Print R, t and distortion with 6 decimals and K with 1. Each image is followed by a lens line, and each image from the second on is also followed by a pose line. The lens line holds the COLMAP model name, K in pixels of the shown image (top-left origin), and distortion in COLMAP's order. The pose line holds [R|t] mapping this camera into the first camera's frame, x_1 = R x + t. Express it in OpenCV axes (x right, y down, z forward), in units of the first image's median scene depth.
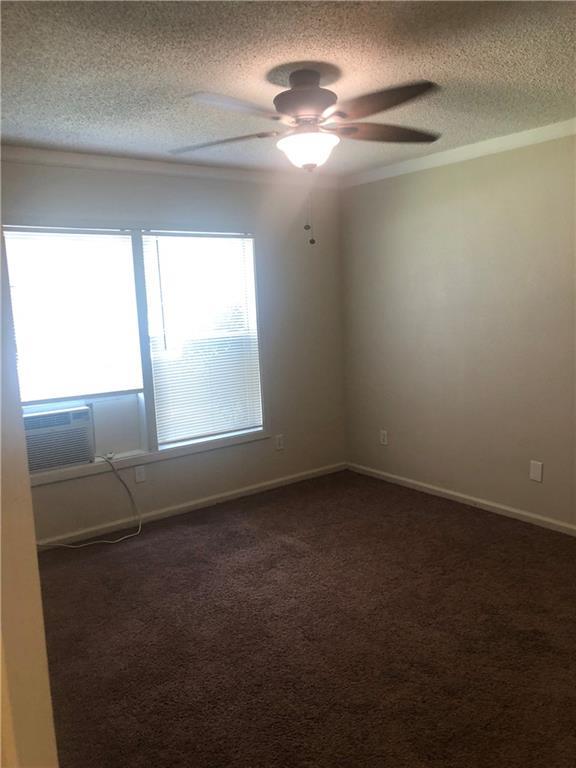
lens RADIAL K [[629.6, 0, 300.1], [0, 629.6, 384.5], [0, 0, 1]] dist [0.012620, 0.002209]
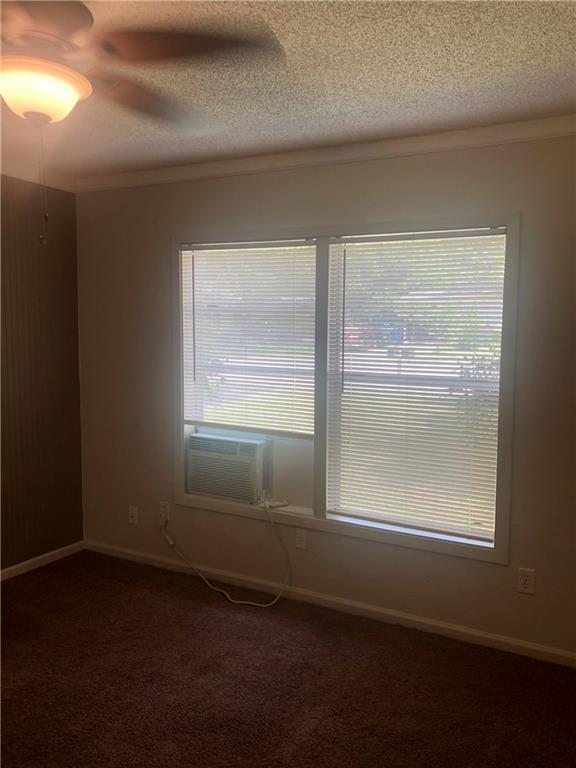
lens RADIAL K [[669.4, 0, 288.0], [0, 669.4, 384.0], [0, 0, 1]] dist [0.009280, 0.005594]
pose [[0.376273, 0.140291, -0.915826, 0.526267], [-0.151406, 0.984493, 0.088604, -0.133678], [0.914054, 0.105322, 0.391679, 0.658611]]
